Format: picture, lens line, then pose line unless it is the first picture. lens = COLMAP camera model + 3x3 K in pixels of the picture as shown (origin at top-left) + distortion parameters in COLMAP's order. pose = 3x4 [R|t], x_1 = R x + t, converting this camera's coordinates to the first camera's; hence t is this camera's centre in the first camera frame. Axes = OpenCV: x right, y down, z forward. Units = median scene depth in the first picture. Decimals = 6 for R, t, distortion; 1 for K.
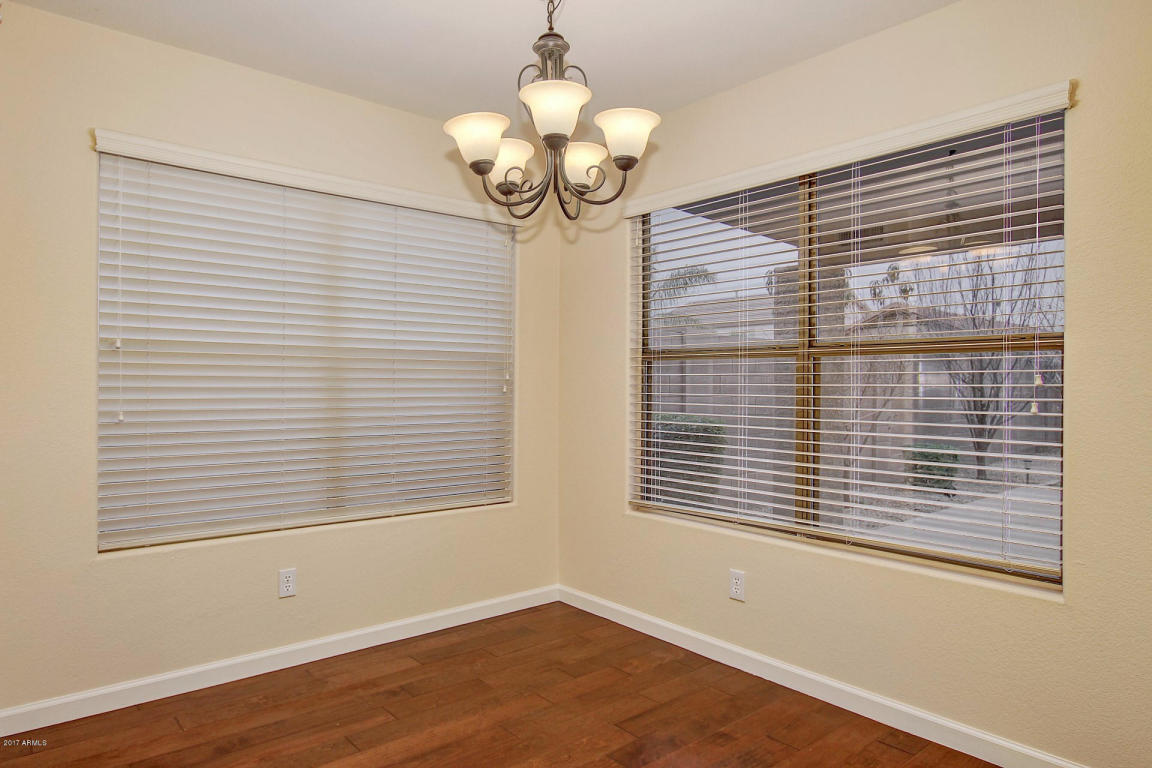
lens RADIAL K [[721.3, 0, 576.0], [0, 721.3, 392.1], [0, 0, 1]] dist [0.002585, -0.001617]
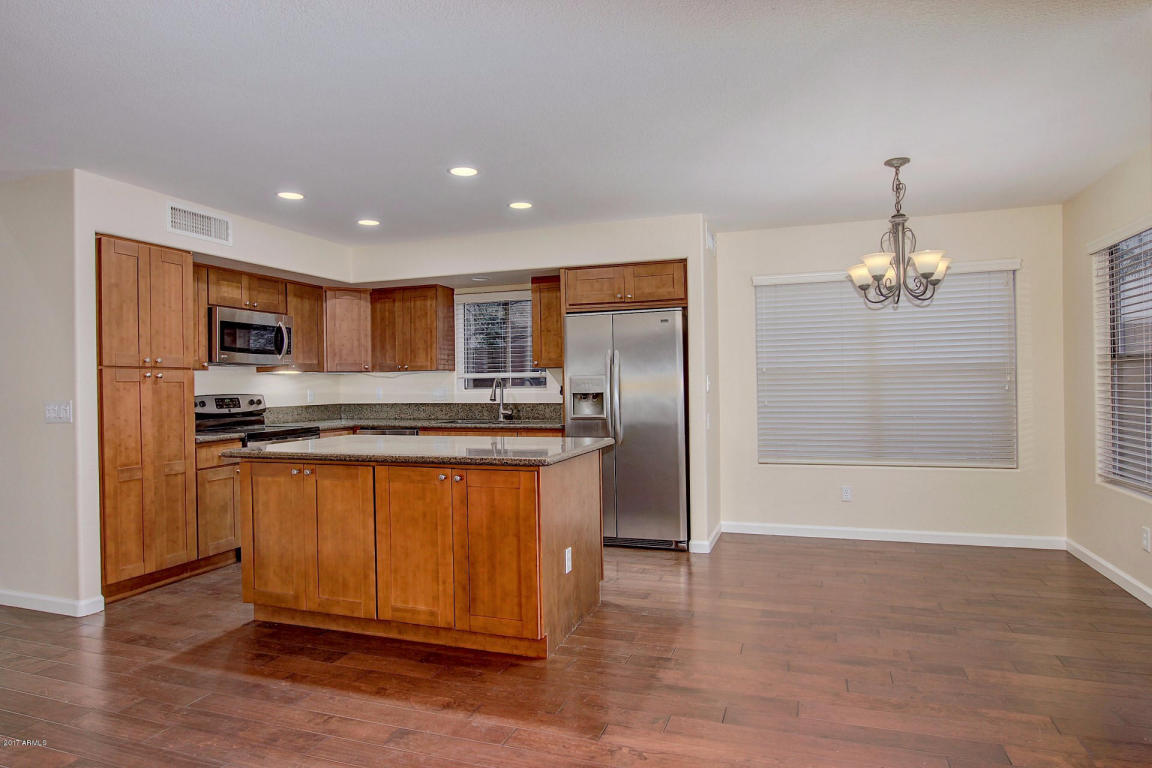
lens RADIAL K [[670.2, 0, 577.0], [0, 670.2, 374.3], [0, 0, 1]] dist [0.032598, 0.001385]
pose [[0.518383, -0.029480, -0.854640, 0.632478], [0.014695, 0.999565, -0.025565, -0.008052], [0.855022, 0.000694, 0.518591, -0.424288]]
